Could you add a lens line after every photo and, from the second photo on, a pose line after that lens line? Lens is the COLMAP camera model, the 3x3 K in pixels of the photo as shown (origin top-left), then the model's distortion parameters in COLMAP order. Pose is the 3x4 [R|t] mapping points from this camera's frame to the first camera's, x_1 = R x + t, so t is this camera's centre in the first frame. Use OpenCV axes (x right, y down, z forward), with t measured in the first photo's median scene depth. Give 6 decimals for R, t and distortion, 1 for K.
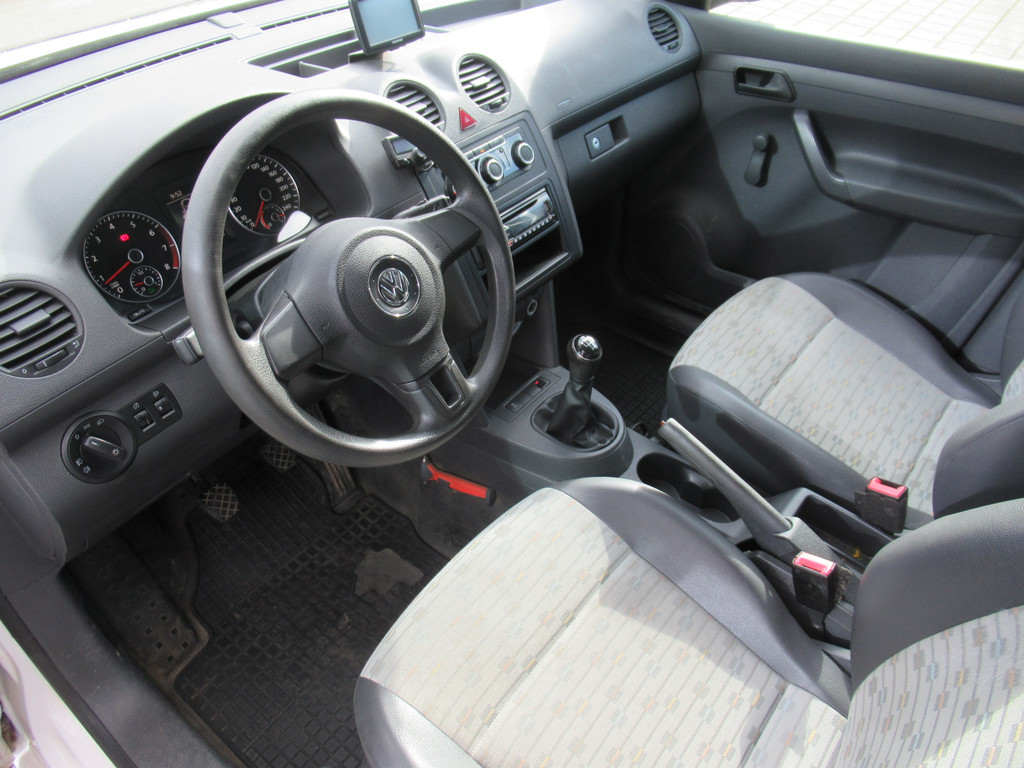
lens RADIAL K [[753.5, 0, 512.0], [0, 753.5, 384.0], [0, 0, 1]] dist [-0.006462, -0.001758]
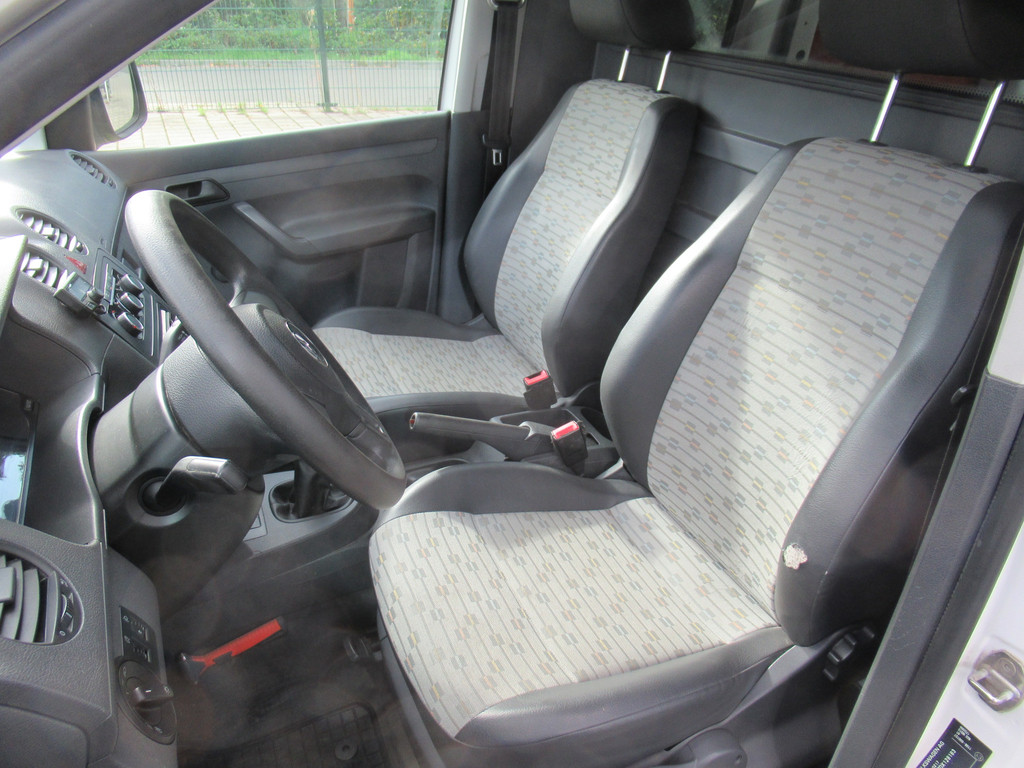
lens RADIAL K [[753.5, 0, 512.0], [0, 753.5, 384.0], [0, 0, 1]] dist [-0.006462, -0.001758]
pose [[0.479470, -0.444541, 0.756632, -0.553526], [0.579584, 0.807813, 0.107334, -0.028595], [-0.658931, 0.387068, 0.644971, 0.124022]]
